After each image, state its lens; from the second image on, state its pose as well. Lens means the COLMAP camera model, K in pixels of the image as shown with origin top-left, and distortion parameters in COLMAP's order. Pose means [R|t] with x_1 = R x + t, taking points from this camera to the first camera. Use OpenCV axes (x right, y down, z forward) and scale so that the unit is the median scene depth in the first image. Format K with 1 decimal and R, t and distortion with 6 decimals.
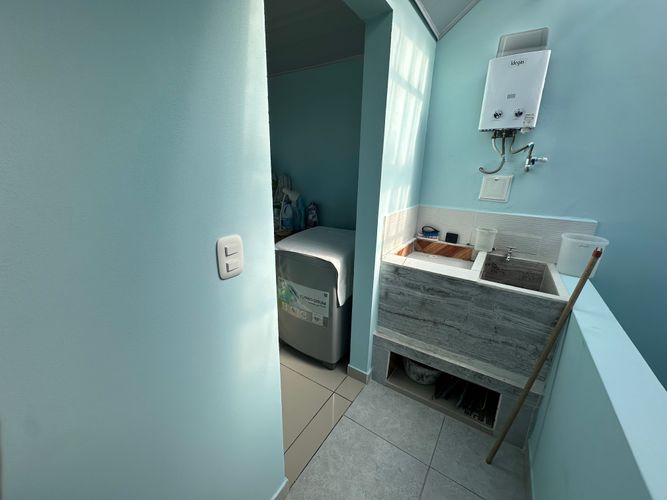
lens RADIAL K [[265.6, 0, 333.5], [0, 265.6, 250.0], [0, 0, 1]] dist [-0.001657, 0.000010]
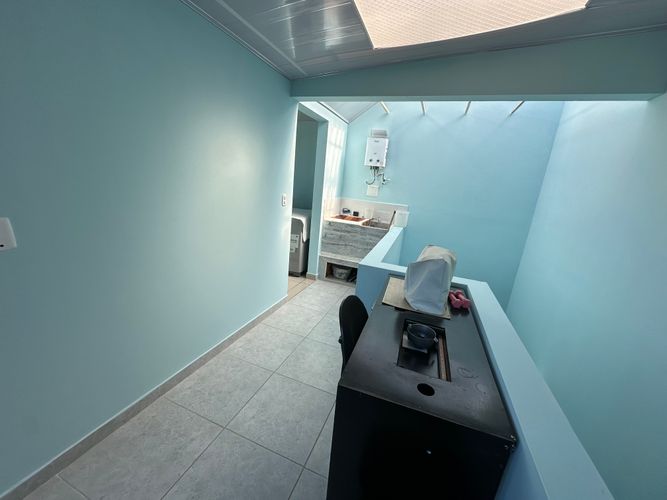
lens RADIAL K [[265.6, 0, 333.5], [0, 265.6, 250.0], [0, 0, 1]] dist [-0.001657, 0.000010]
pose [[0.972612, 0.011496, 0.232150, -0.250543], [-0.005184, 0.999601, -0.027780, 0.355743], [-0.232376, 0.025815, 0.972283, -1.179531]]
